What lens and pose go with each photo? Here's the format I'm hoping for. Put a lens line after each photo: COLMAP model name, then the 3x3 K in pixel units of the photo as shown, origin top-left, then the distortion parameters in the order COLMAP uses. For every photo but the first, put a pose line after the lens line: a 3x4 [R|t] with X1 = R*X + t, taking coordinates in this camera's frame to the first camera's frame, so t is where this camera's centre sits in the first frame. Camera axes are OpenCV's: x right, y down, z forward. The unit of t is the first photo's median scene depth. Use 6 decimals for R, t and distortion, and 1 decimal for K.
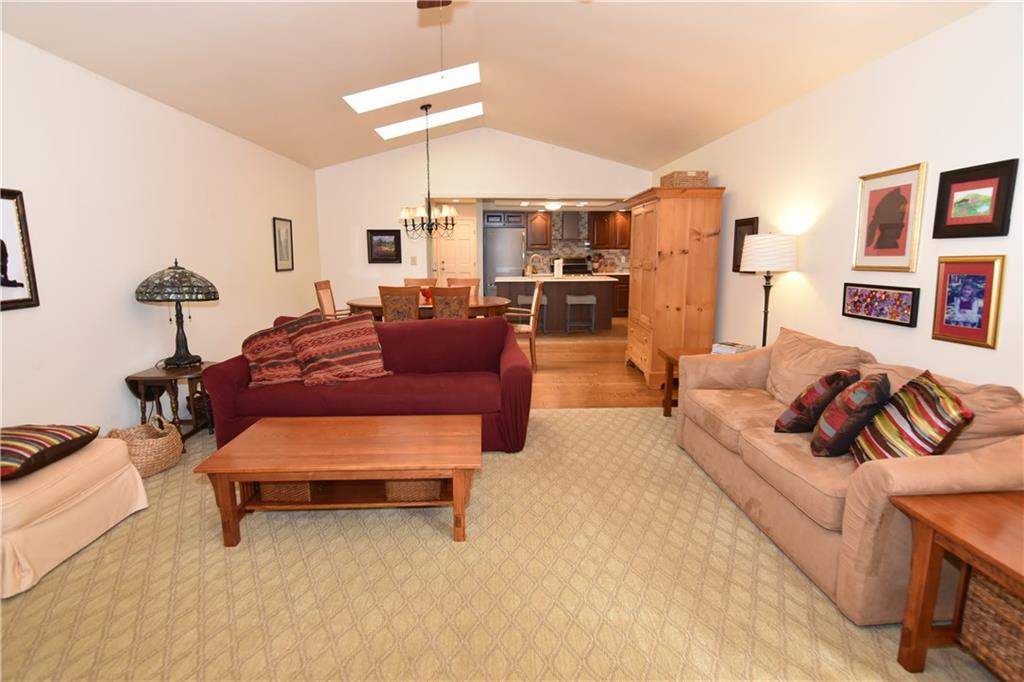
lens RADIAL K [[507.7, 0, 512.3], [0, 507.7, 339.0], [0, 0, 1]] dist [-0.034704, 0.012105]
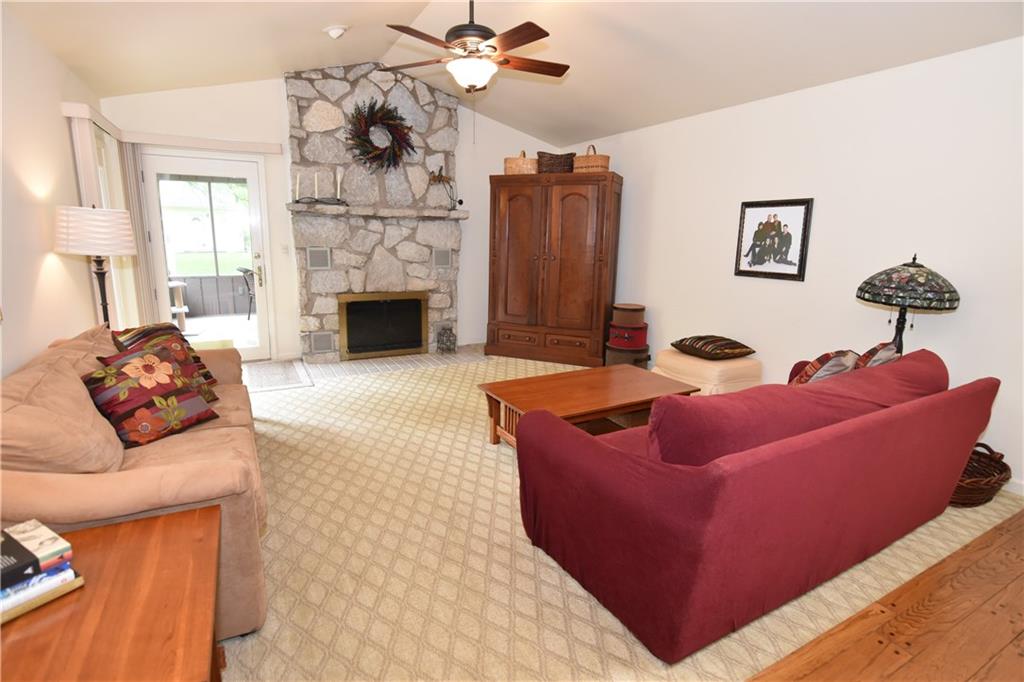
lens RADIAL K [[507.7, 0, 512.3], [0, 507.7, 339.0], [0, 0, 1]] dist [-0.034704, 0.012105]
pose [[-0.894674, 0.071345, -0.440986, 0.150412], [-0.096941, 0.932633, 0.347560, -0.122095], [0.436074, 0.353703, -0.827486, 0.701646]]
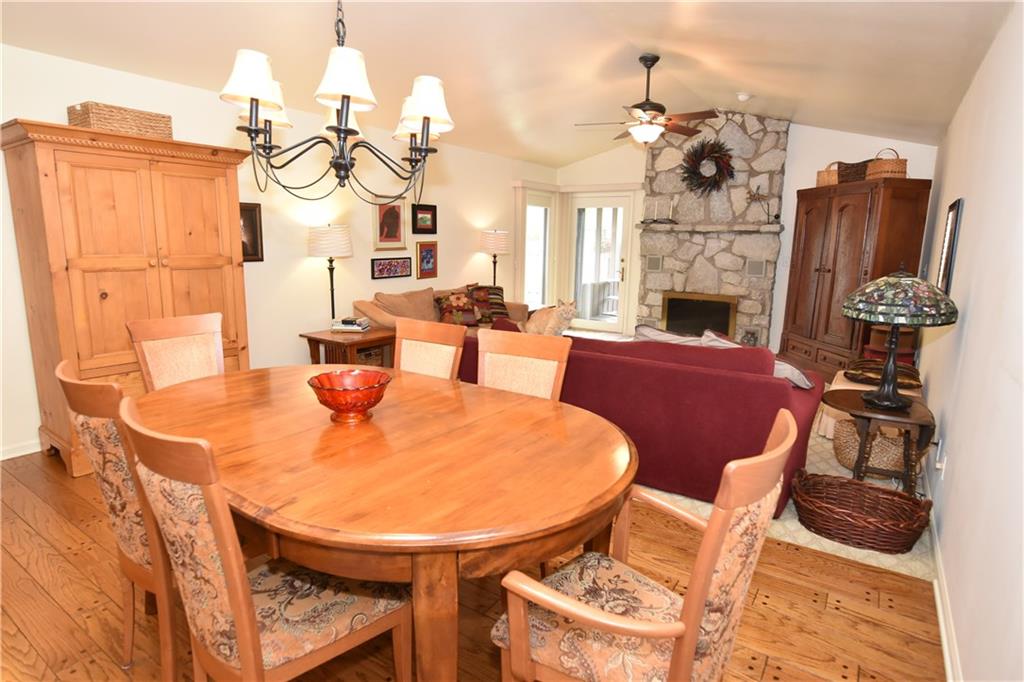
lens RADIAL K [[555.3, 0, 513.6], [0, 555.3, 336.0], [0, 0, 1]] dist [-0.019504, 0.000568]
pose [[-0.811373, -0.114204, 0.573264, -0.331866], [0.083565, 0.947992, 0.307129, -0.169670], [-0.578525, 0.297101, -0.759631, 0.949915]]
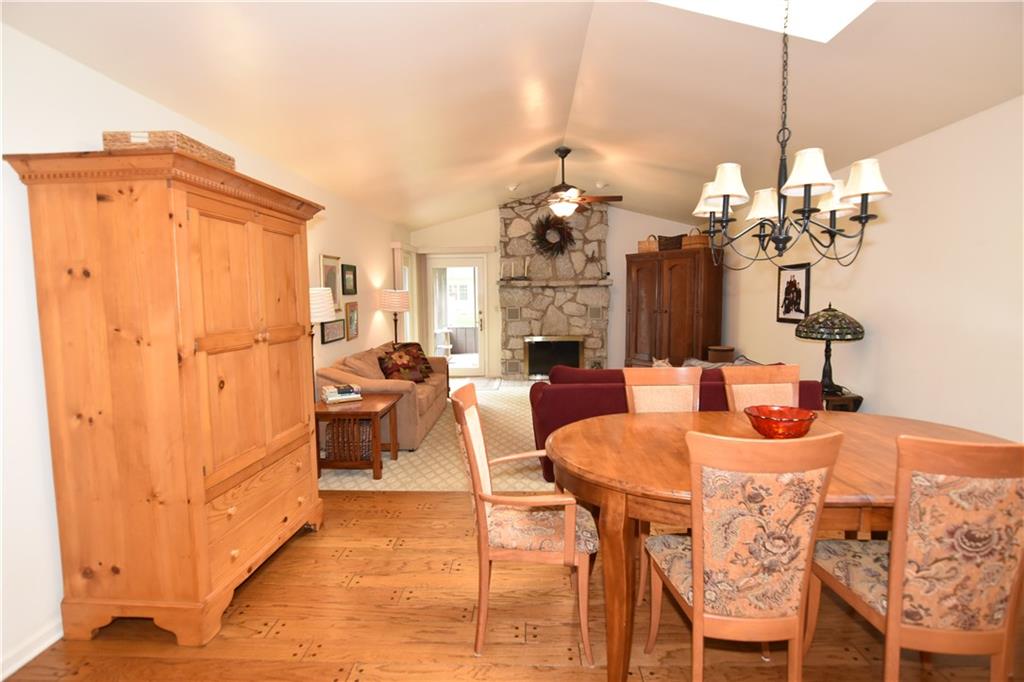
lens RADIAL K [[507.7, 0, 512.3], [0, 507.7, 339.0], [0, 0, 1]] dist [-0.034704, 0.012105]
pose [[-0.997609, 0.007271, 0.068722, -0.003781], [0.024716, 0.966210, 0.256570, -0.192528], [-0.064535, 0.257655, -0.964079, 1.070050]]
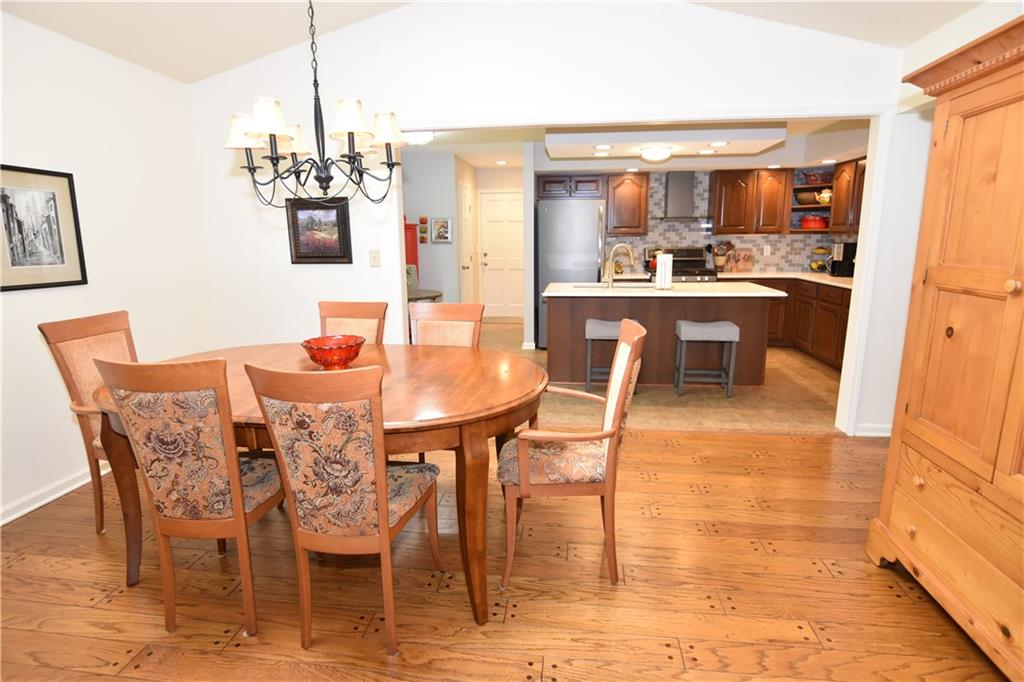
lens RADIAL K [[507.7, 0, 512.3], [0, 507.7, 339.0], [0, 0, 1]] dist [-0.034704, 0.012105]
pose [[0.987106, 0.023348, -0.158359, 0.022641], [-0.019382, 0.999460, 0.026540, -0.090983], [0.158893, -0.023128, 0.987025, 0.523921]]
